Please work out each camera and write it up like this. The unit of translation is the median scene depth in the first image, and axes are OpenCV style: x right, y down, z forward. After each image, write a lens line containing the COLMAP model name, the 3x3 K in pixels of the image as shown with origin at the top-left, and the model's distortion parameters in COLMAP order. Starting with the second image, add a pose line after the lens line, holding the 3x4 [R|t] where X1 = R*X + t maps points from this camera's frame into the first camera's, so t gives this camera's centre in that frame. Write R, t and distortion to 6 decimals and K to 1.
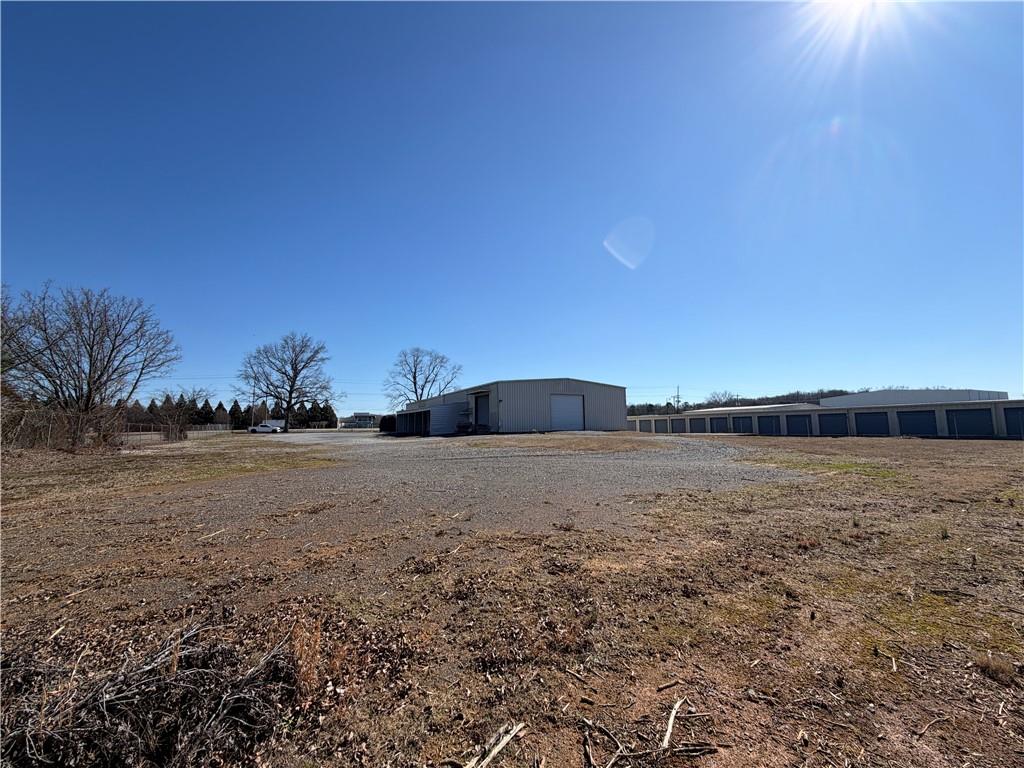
lens RADIAL K [[409.2, 0, 503.4], [0, 409.2, 382.0], [0, 0, 1]] dist [-0.001420, 0.000394]
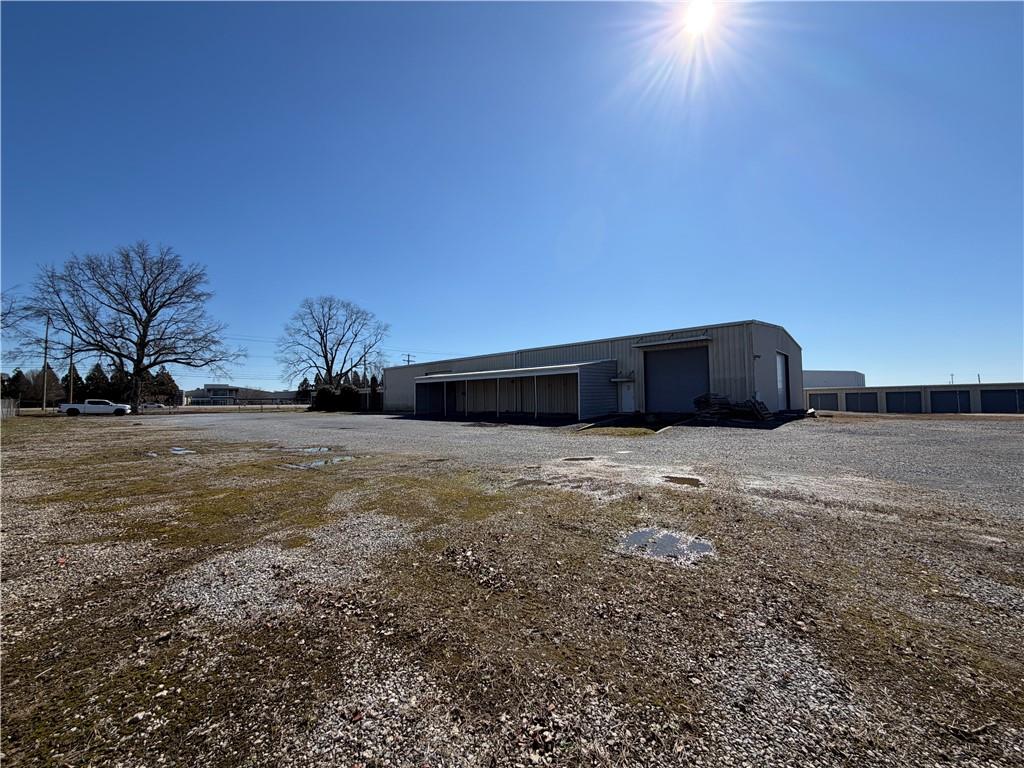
lens RADIAL K [[409.2, 0, 503.7], [0, 409.2, 387.2], [0, 0, 1]] dist [-0.001420, 0.000394]
pose [[0.940261, 0.011655, 0.340256, -0.226195], [-0.035902, 0.997236, 0.065055, 0.027850], [-0.338557, -0.073384, 0.938080, 0.264397]]
